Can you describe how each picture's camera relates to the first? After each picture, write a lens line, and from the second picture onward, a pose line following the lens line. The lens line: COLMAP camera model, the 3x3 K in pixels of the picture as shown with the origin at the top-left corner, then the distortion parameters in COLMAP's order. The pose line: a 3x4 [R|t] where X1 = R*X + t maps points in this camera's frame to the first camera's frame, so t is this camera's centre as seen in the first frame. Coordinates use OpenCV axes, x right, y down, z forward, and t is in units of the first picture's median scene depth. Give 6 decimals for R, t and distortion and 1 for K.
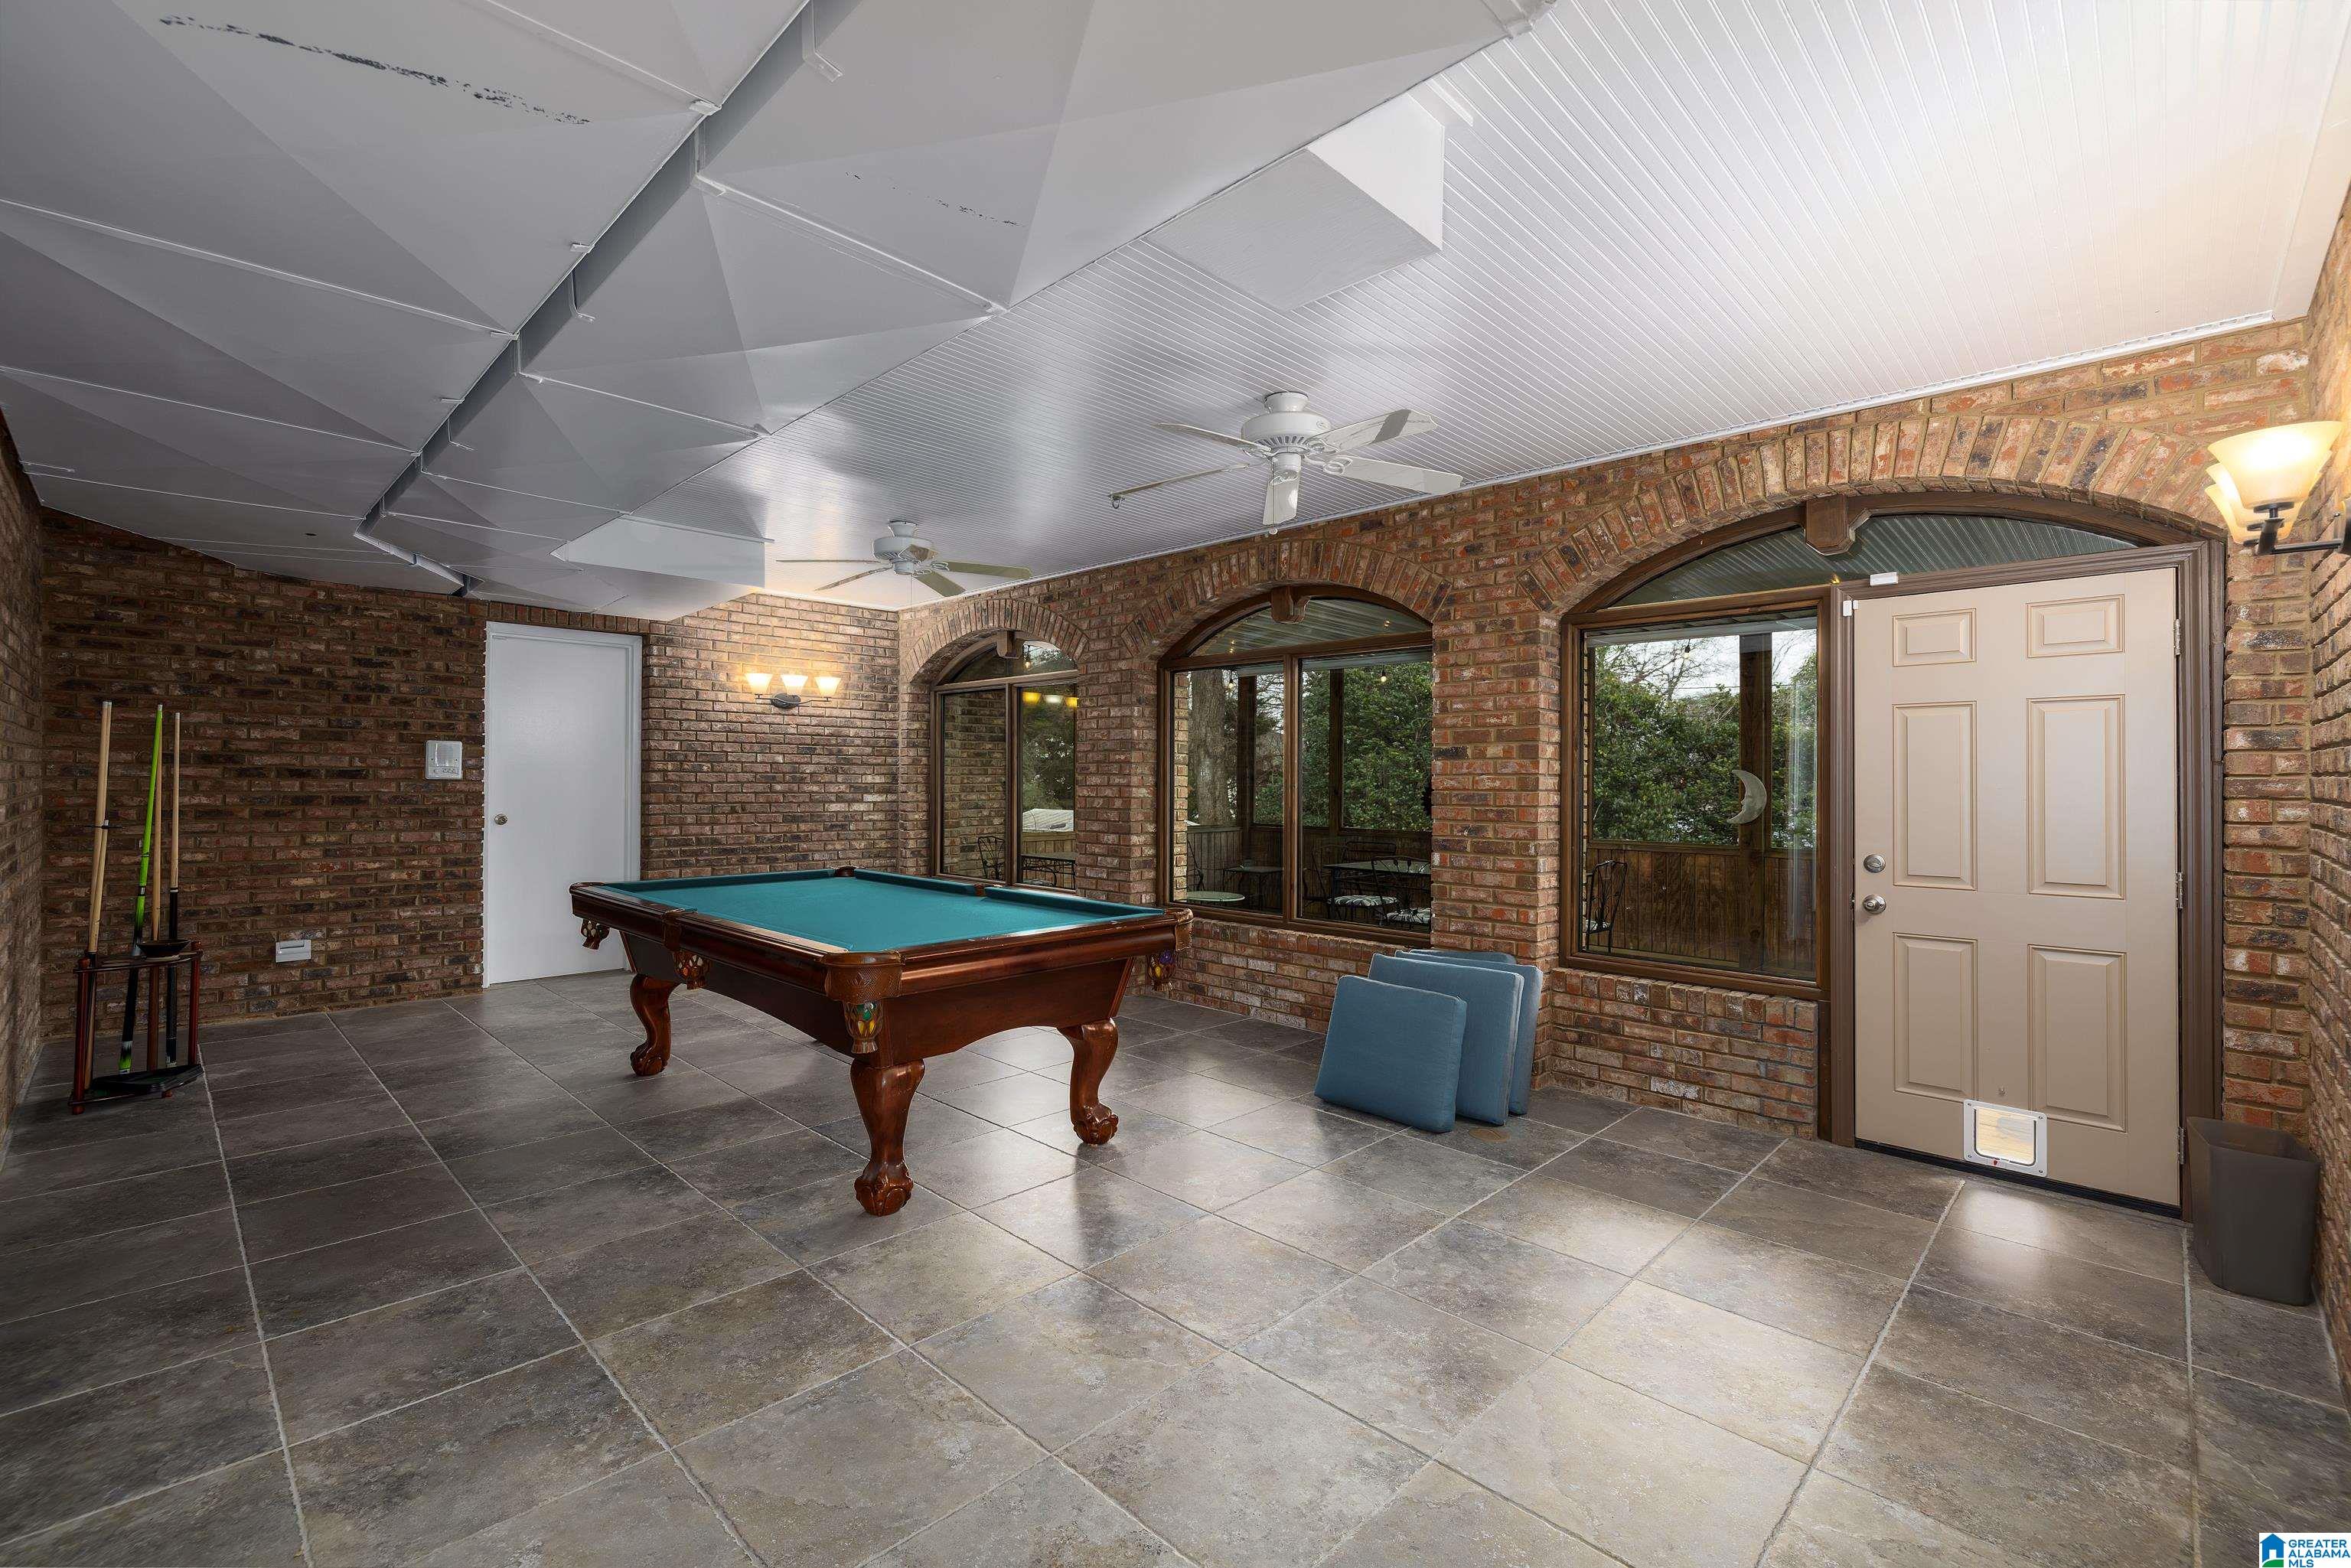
lens RADIAL K [[983.1, 0, 1175.5], [0, 983.1, 784.0], [0, 0, 1]] dist [-0.002157, -0.000159]
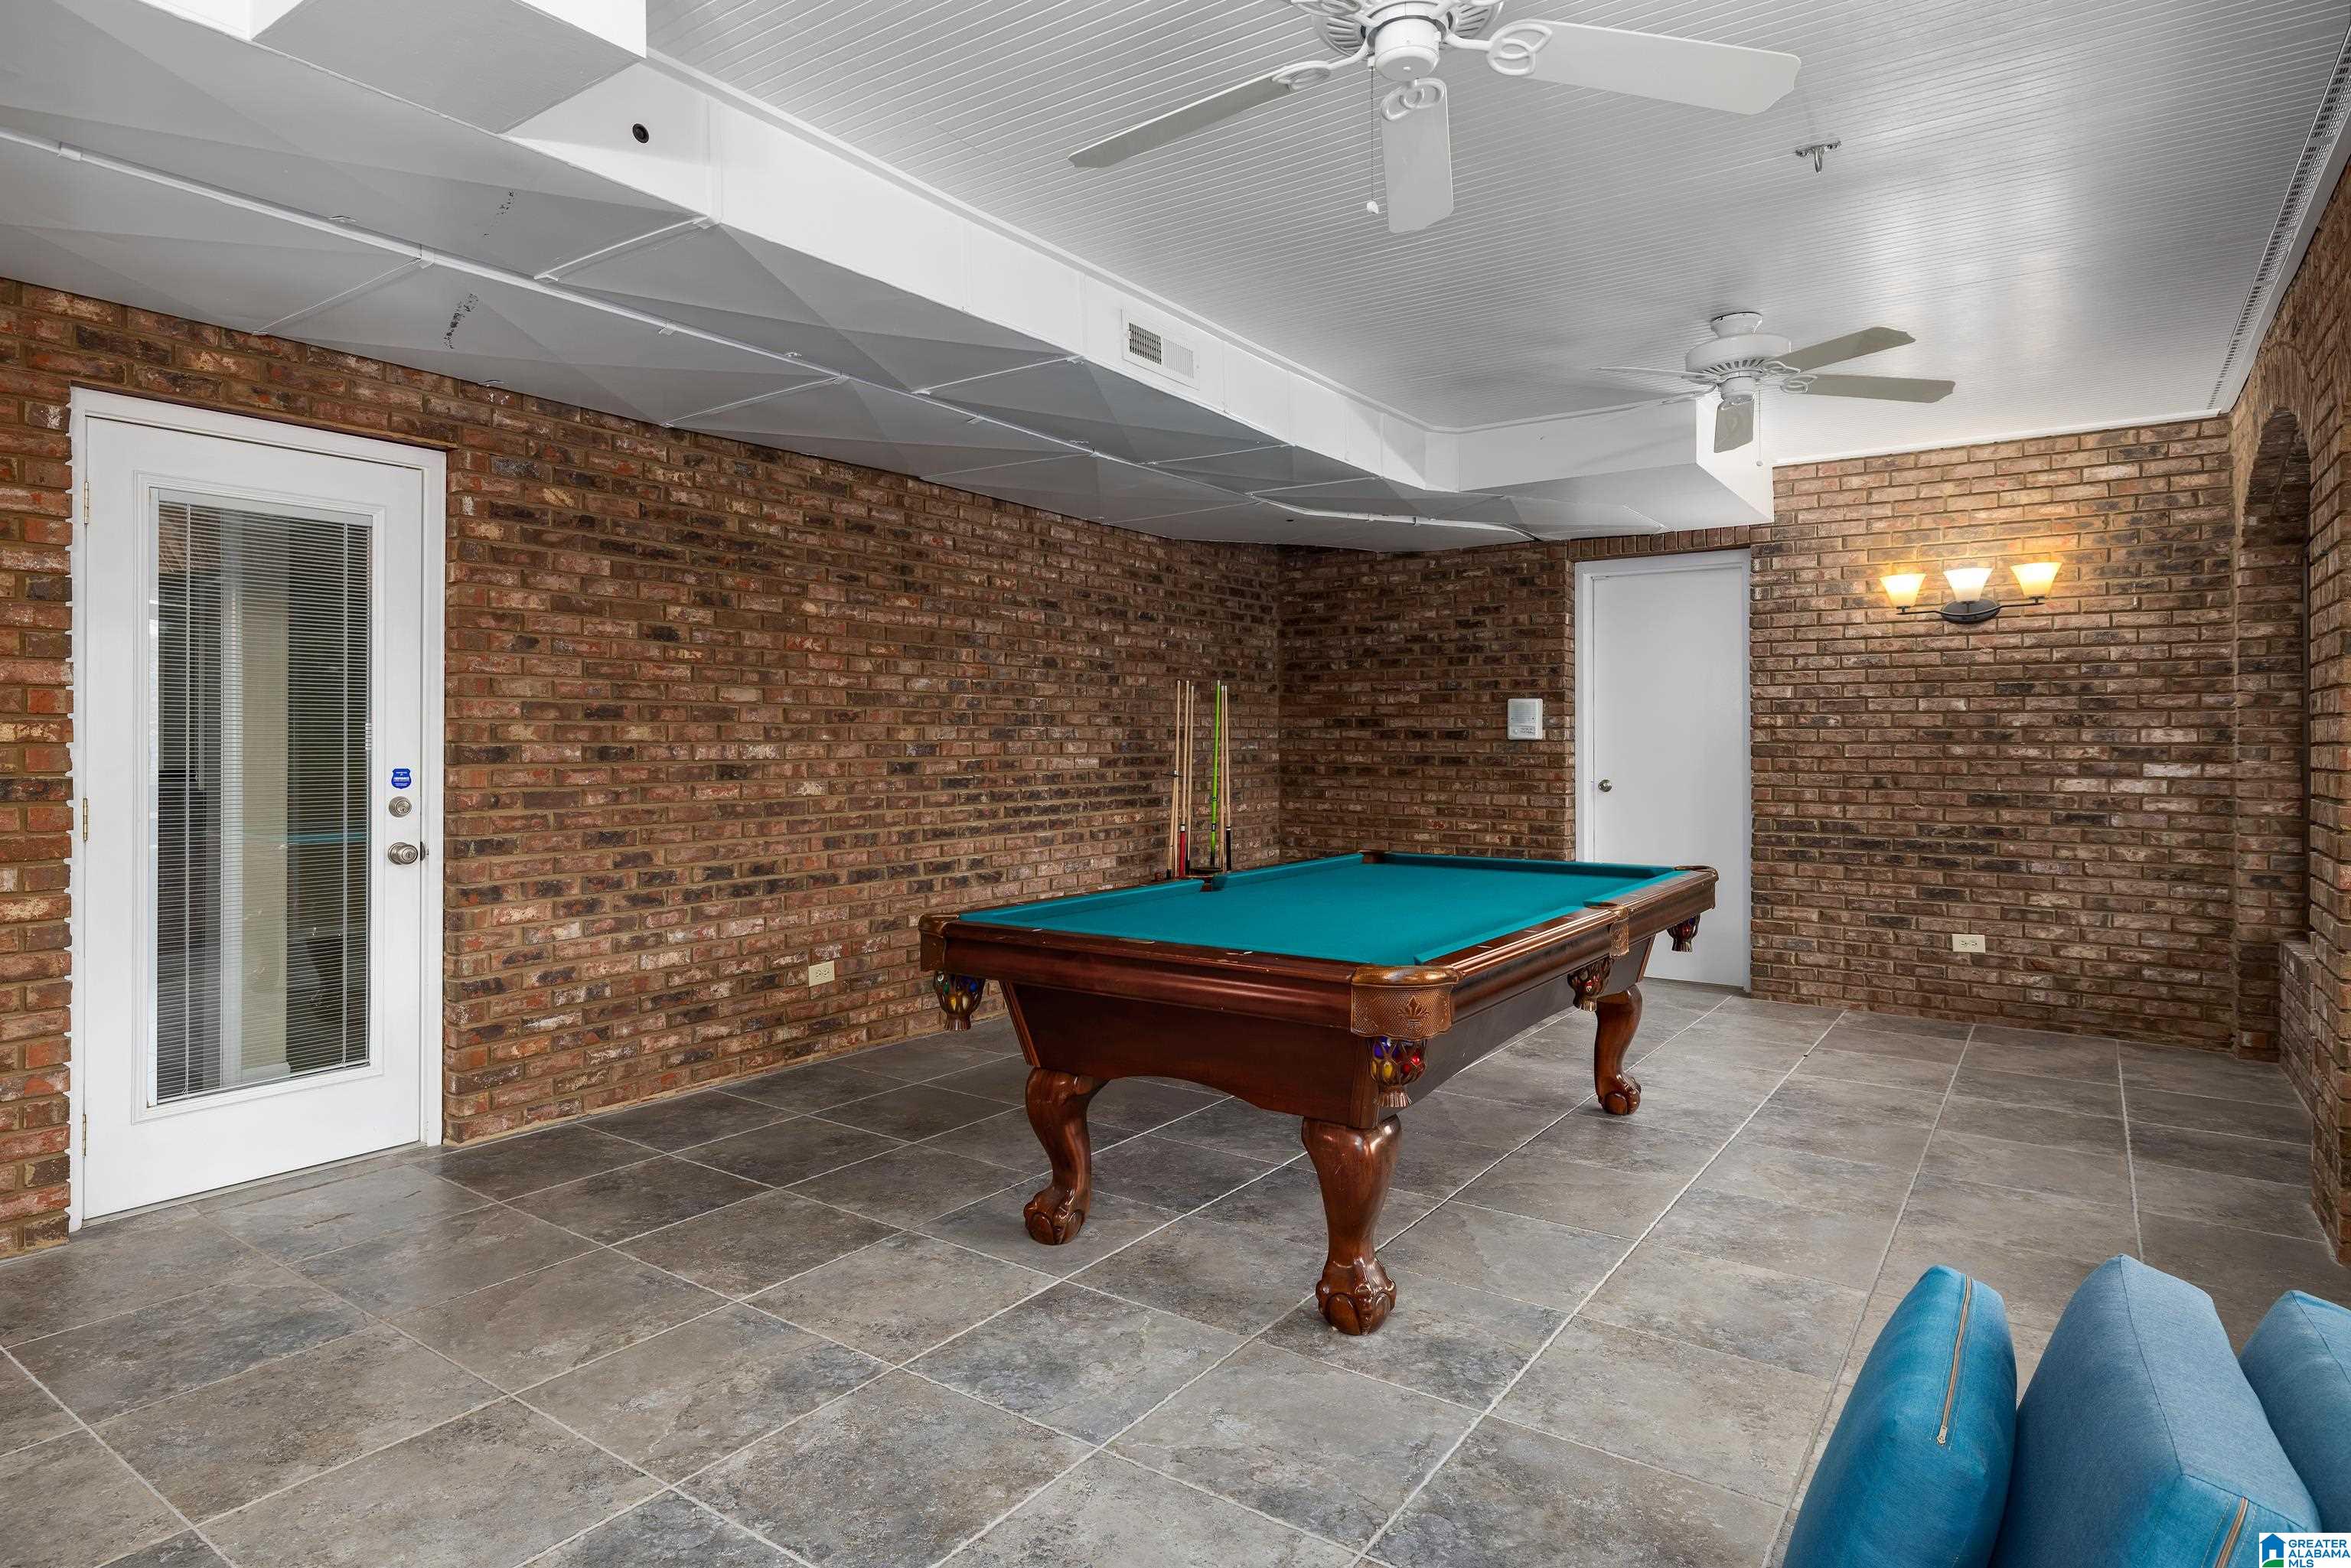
lens RADIAL K [[1298.2, 0, 1179.3], [0, 1298.2, 749.0], [0, 0, 1]] dist [-0.002200, -0.001150]
pose [[0.173731, -0.001124, -0.984793, 0.408896], [-0.003237, 0.999993, -0.001712, 0.007097], [0.984788, 0.003486, 0.173726, 0.454041]]
